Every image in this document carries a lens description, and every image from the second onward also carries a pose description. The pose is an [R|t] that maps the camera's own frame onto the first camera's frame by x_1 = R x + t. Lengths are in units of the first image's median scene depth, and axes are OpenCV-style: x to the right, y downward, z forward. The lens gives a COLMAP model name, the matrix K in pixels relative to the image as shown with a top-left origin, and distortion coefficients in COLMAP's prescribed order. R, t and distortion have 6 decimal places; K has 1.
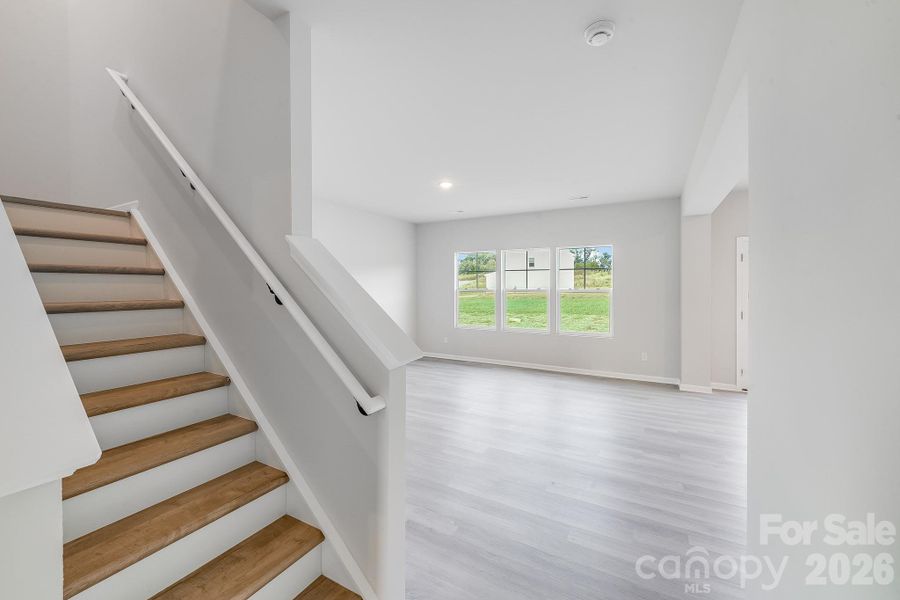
lens RADIAL K [[367.0, 0, 441.8], [0, 367.0, 287.4], [0, 0, 1]] dist [-0.009178, -0.002516]
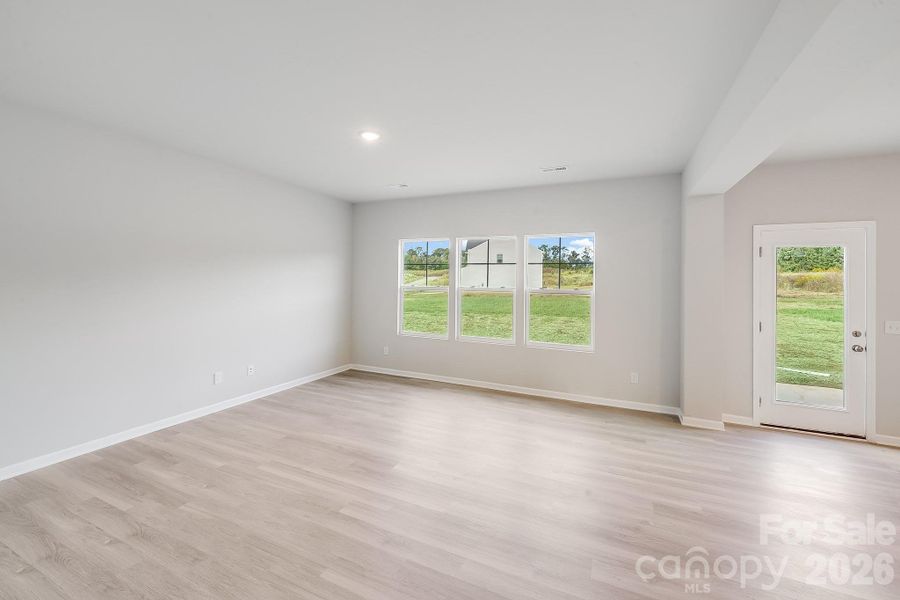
lens RADIAL K [[367.0, 0, 439.7], [0, 367.0, 285.6], [0, 0, 1]] dist [-0.009178, -0.002516]
pose [[0.996995, 0.015299, 0.075942, 0.072242], [-0.015726, 0.999864, 0.005023, -0.002827], [-0.075855, -0.006202, 0.997100, 0.232167]]
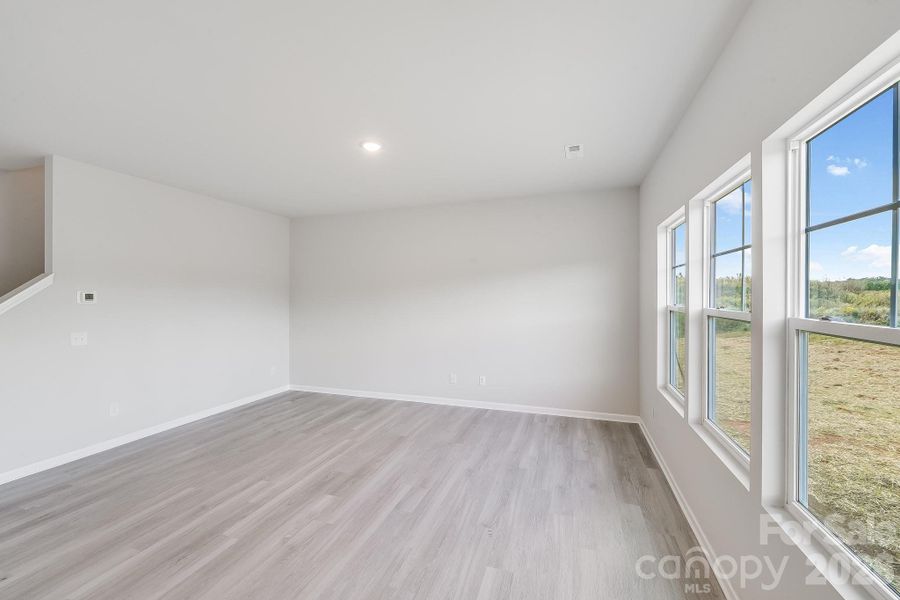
lens RADIAL K [[367.0, 0, 457.7], [0, 367.0, 298.8], [0, 0, 1]] dist [-0.009178, -0.002516]
pose [[0.206566, 0.013459, -0.978340, 0.530552], [-0.005666, 0.999905, 0.012560, -0.011425], [0.978416, 0.002949, 0.206623, 0.781130]]
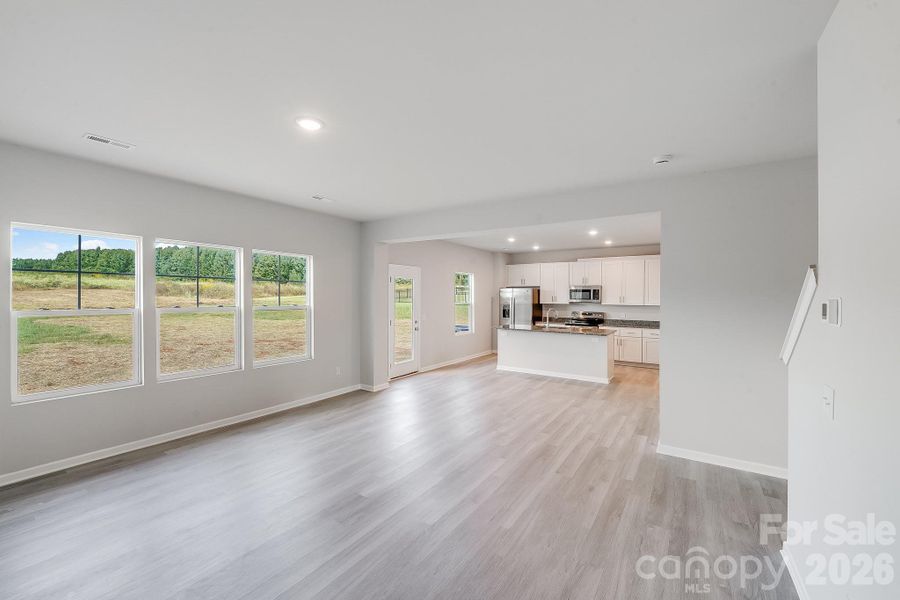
lens RADIAL K [[367.0, 0, 443.8], [0, 367.0, 299.2], [0, 0, 1]] dist [-0.009178, -0.002516]
pose [[0.085978, -0.005439, 0.996282, -0.404006], [0.002727, 0.999983, 0.005224, -0.012364], [-0.996293, 0.002268, 0.085991, 0.575514]]
